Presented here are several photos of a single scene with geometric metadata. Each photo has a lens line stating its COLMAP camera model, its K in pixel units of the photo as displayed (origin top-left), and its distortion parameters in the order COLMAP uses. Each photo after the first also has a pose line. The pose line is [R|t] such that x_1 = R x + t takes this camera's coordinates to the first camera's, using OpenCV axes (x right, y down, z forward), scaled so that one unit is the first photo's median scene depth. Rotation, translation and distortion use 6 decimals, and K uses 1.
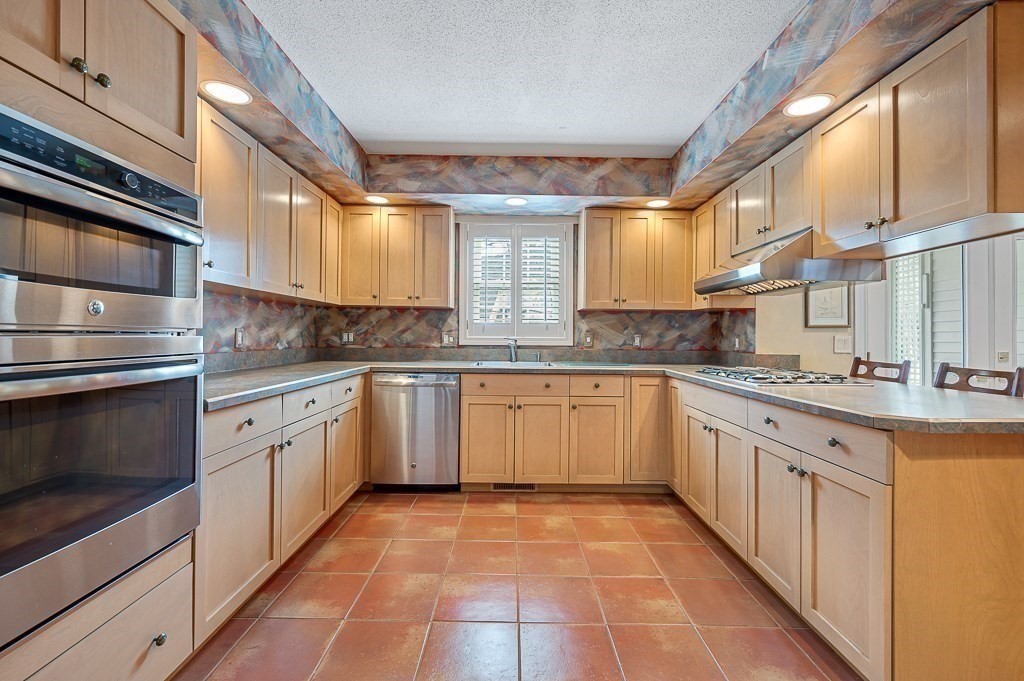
lens RADIAL K [[426.2, 0, 510.2], [0, 426.2, 333.4], [0, 0, 1]] dist [-0.002320, -0.000092]
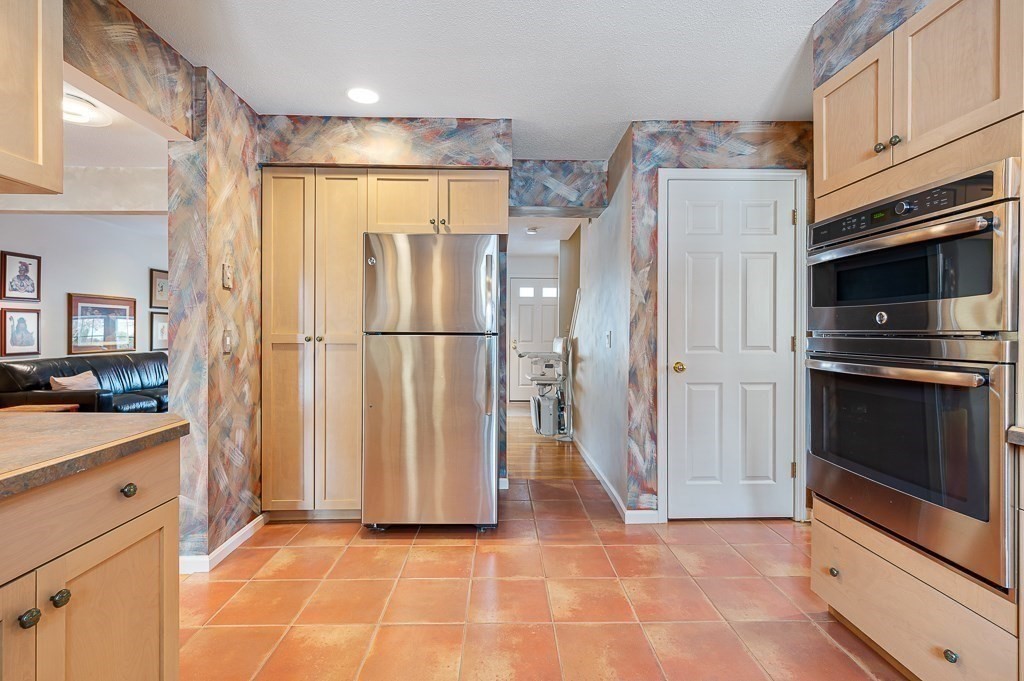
lens RADIAL K [[469.4, 0, 509.7], [0, 469.4, 335.7], [0, 0, 1]] dist [-0.002582, -0.000156]
pose [[-0.999698, -0.010623, -0.022179, 0.085937], [-0.010759, 0.999924, 0.006028, 0.000506], [0.022113, 0.006265, -0.999736, 0.865519]]
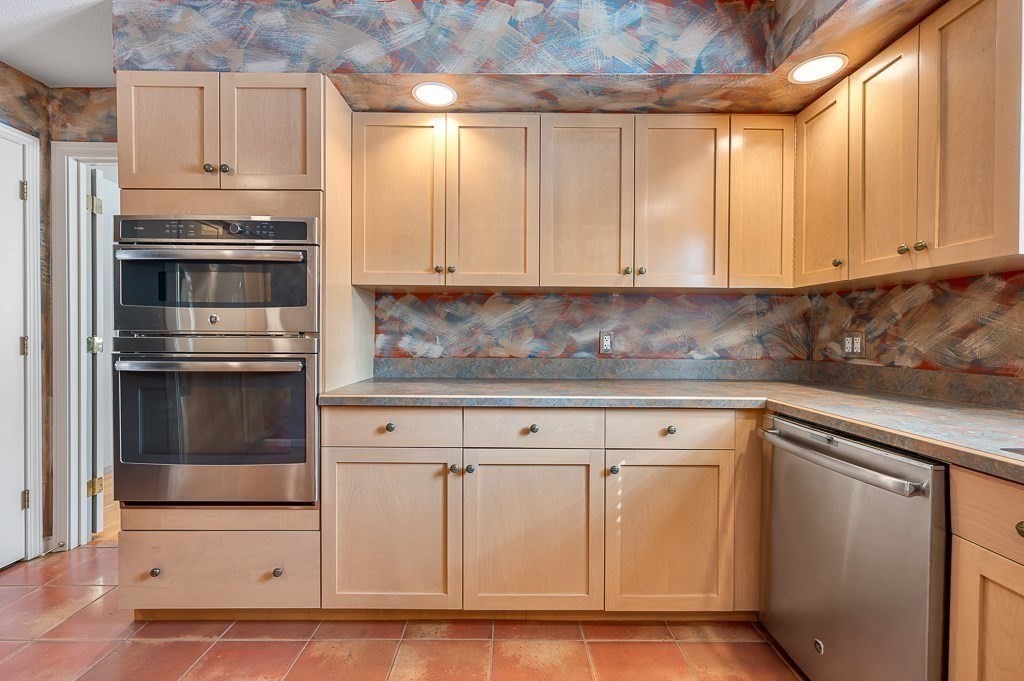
lens RADIAL K [[426.2, 0, 508.1], [0, 426.2, 338.2], [0, 0, 1]] dist [-0.002320, -0.000092]
pose [[0.014850, 0.001192, -0.999889, 0.206230], [-0.002674, 0.999996, 0.001152, 0.001378], [0.999886, 0.002657, 0.014853, 0.716567]]
